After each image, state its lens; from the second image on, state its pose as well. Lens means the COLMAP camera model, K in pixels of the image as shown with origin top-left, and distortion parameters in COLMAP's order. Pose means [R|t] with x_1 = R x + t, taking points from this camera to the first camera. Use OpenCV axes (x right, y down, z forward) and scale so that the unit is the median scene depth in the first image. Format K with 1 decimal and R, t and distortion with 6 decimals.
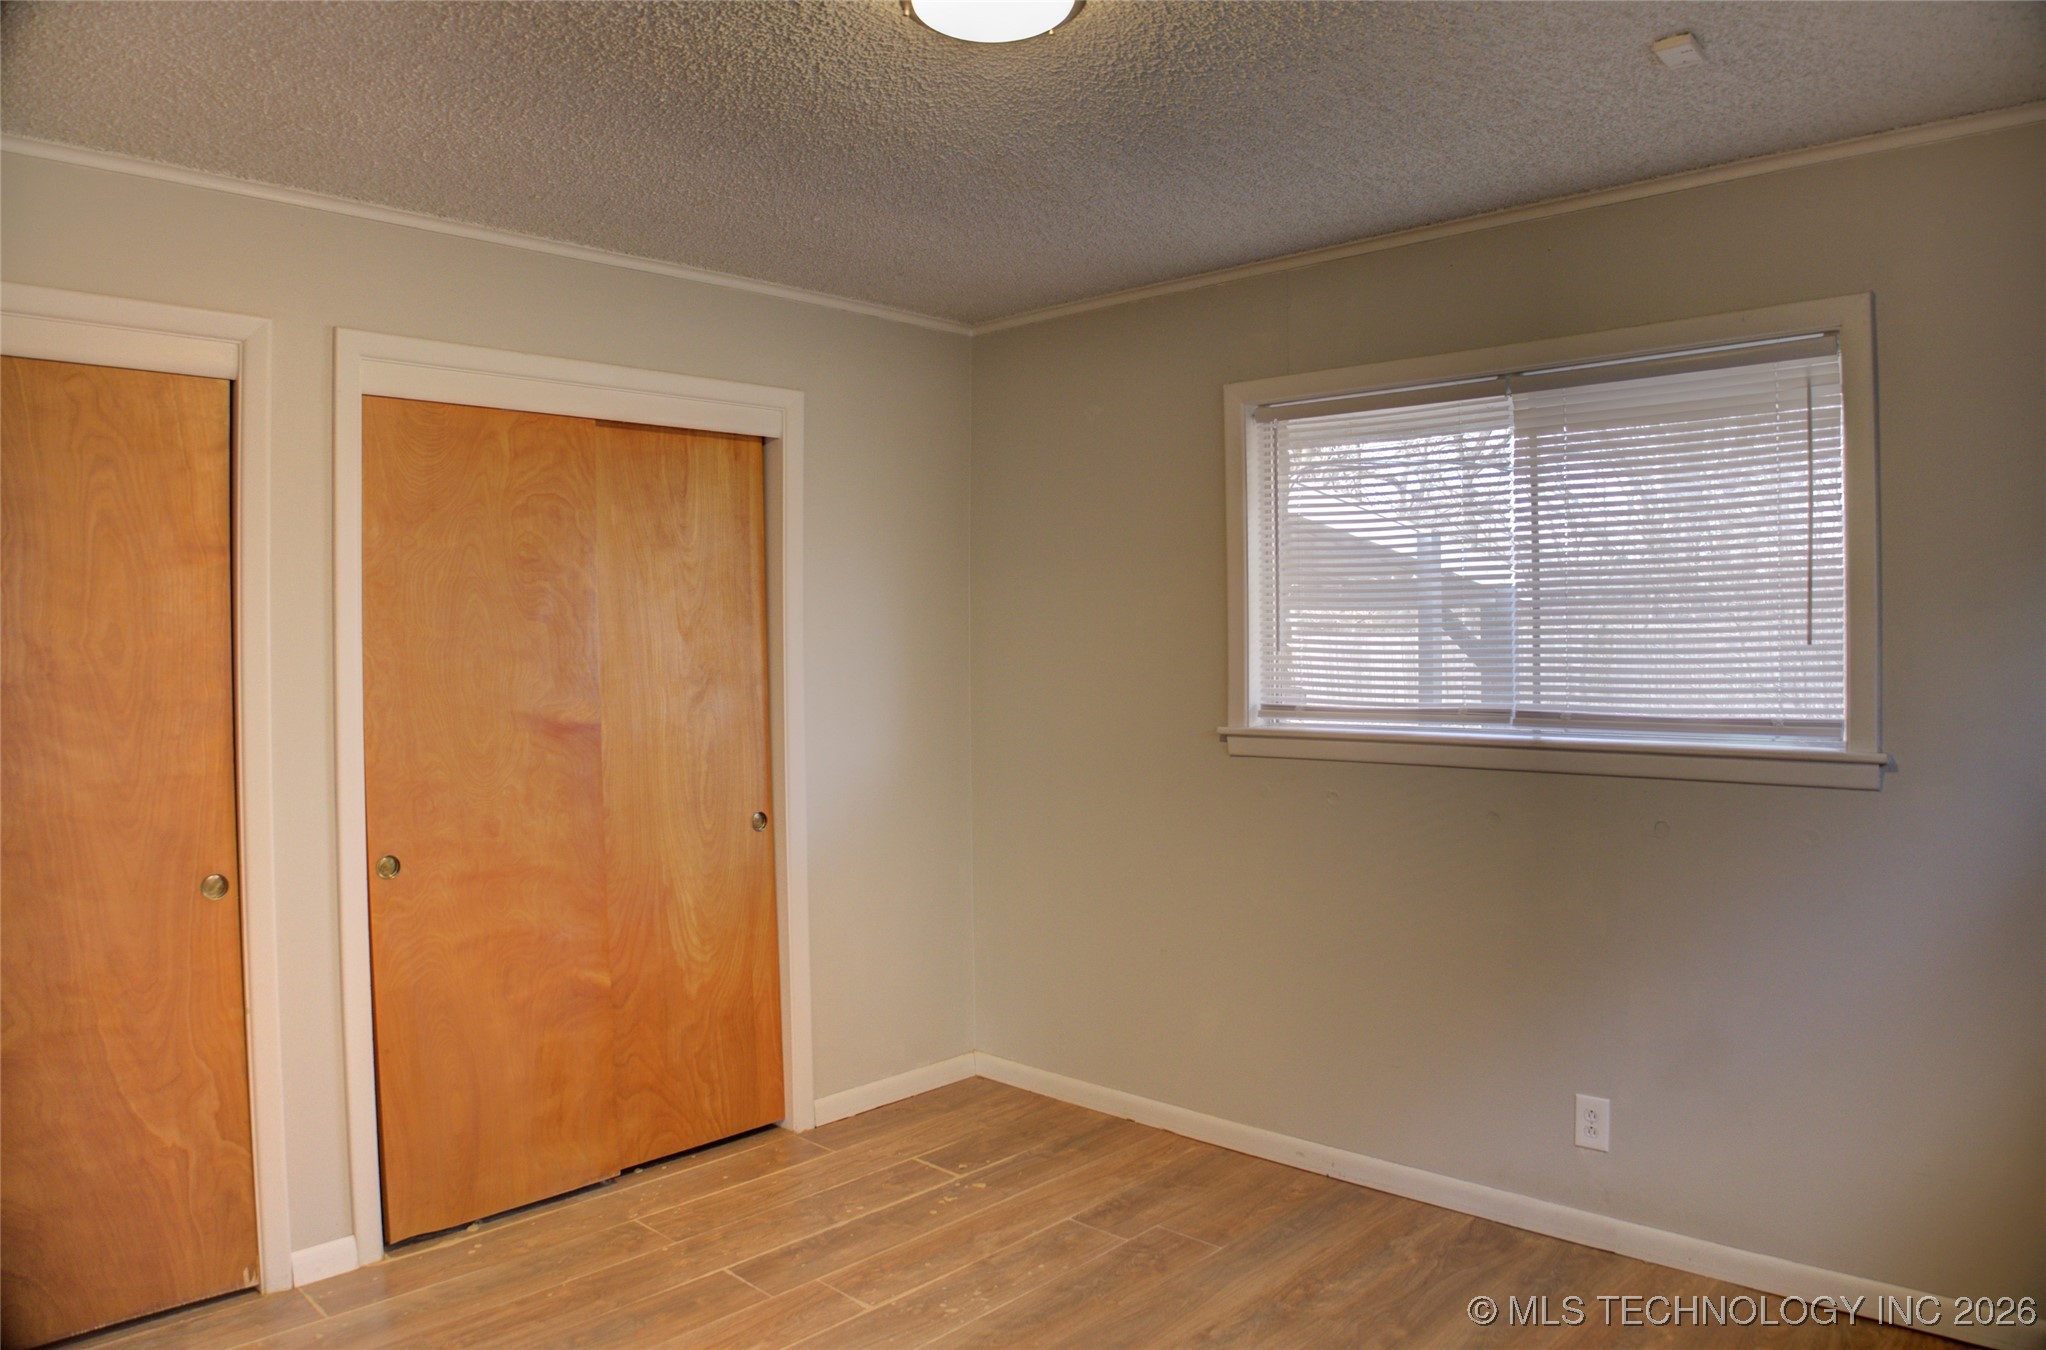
lens RADIAL K [[1364.9, 0, 1023.0], [0, 1364.9, 675.0], [0, 0, 1]] dist [-0.130473, 0.055206]
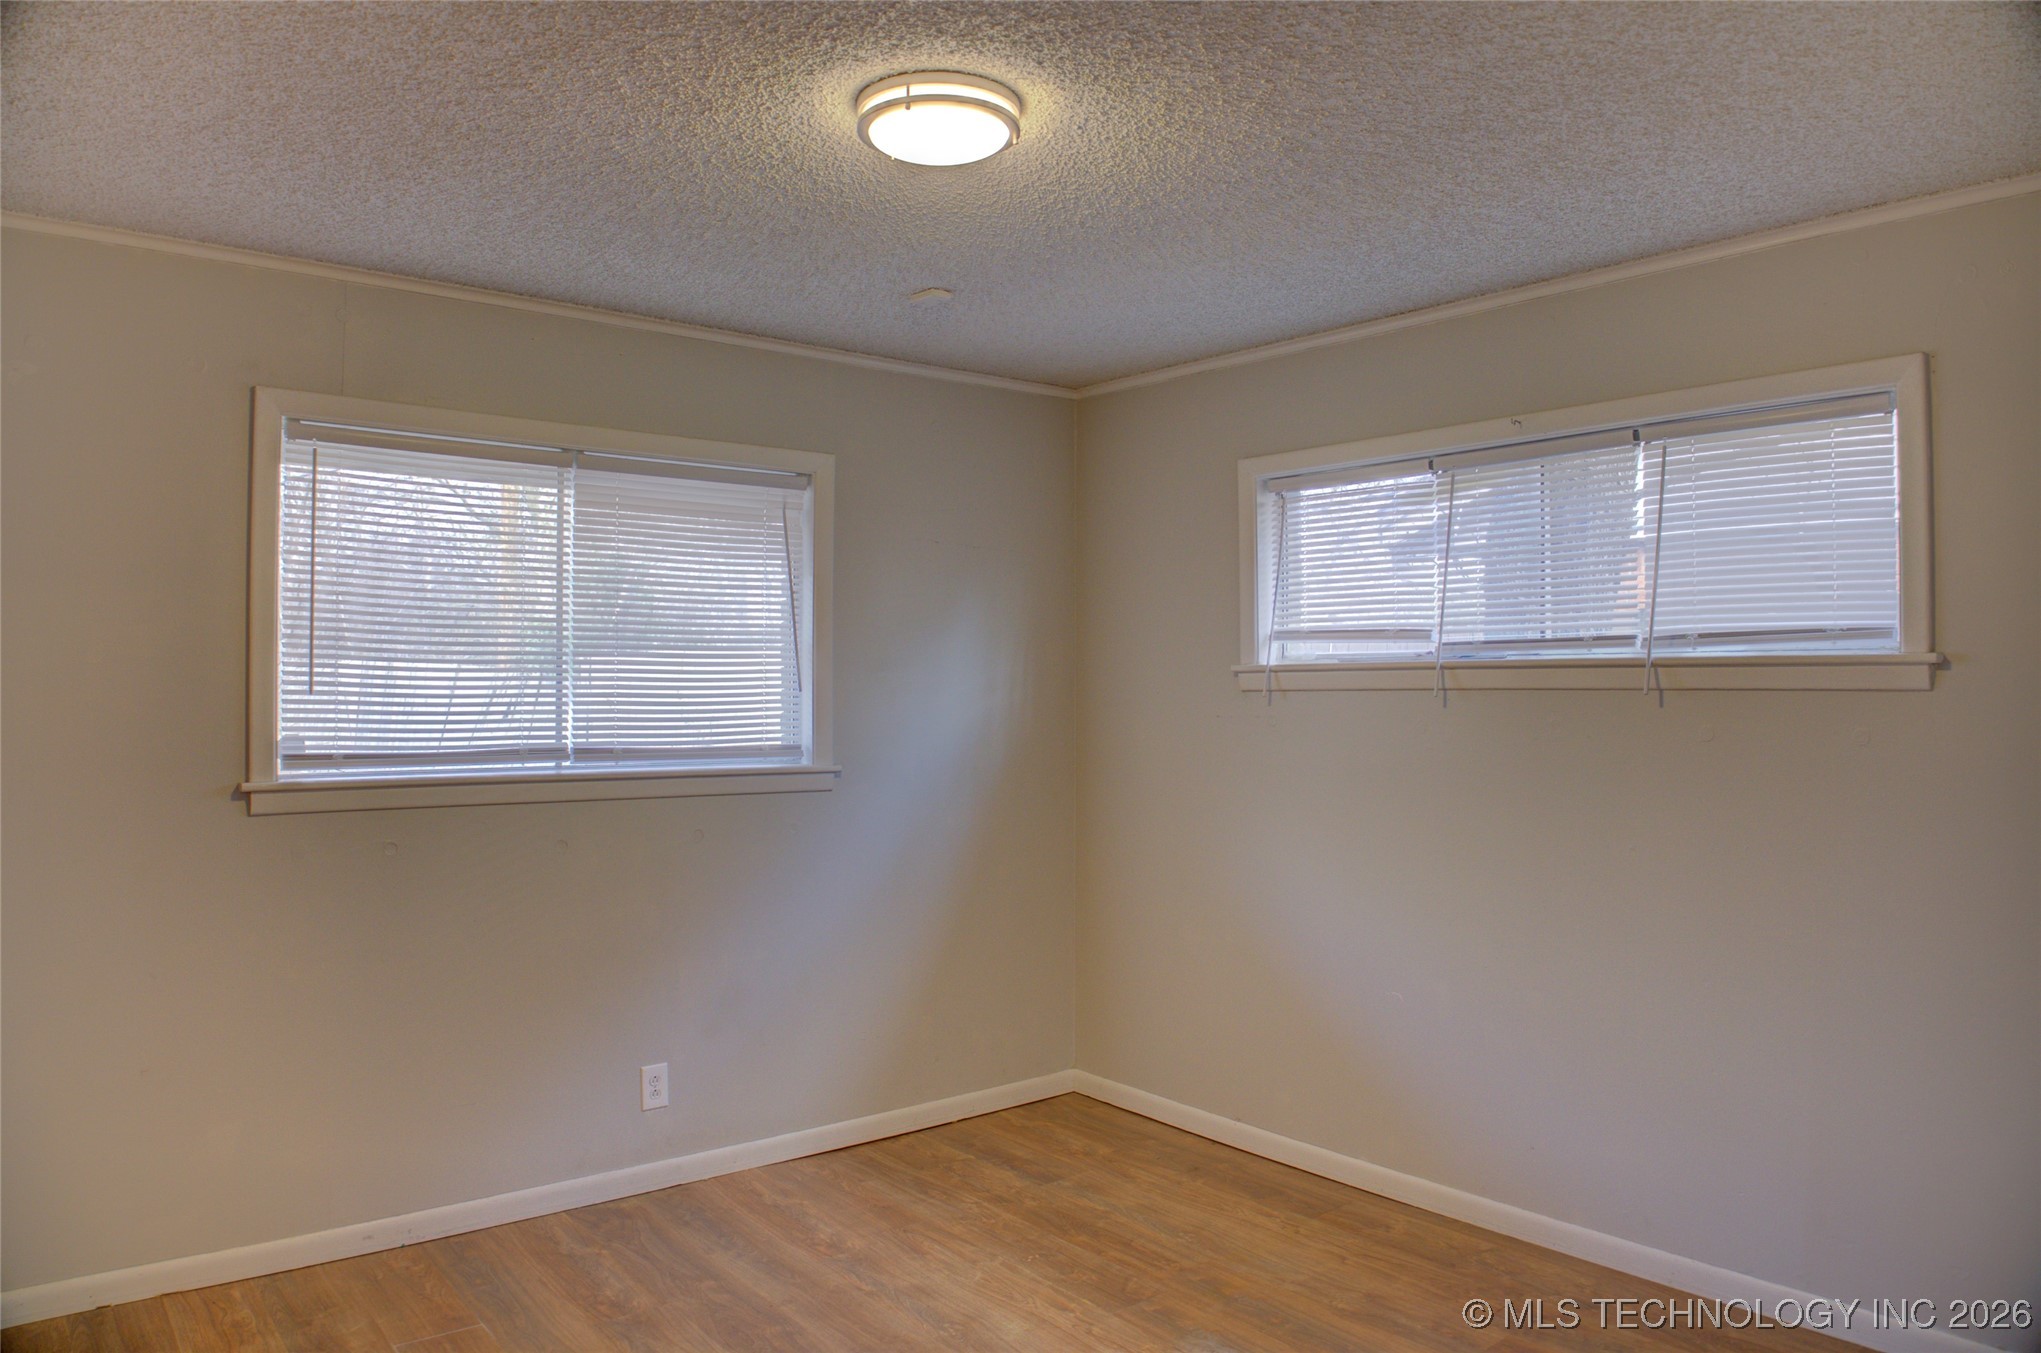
lens RADIAL K [[1365.9, 0, 1020.5], [0, 1365.9, 676.5], [0, 0, 1]] dist [-0.127677, 0.038392]
pose [[0.131471, 0.017101, 0.991173, -0.731462], [0.017598, 0.999653, -0.019581, -0.004886], [-0.991164, 0.020017, 0.131124, 0.493784]]
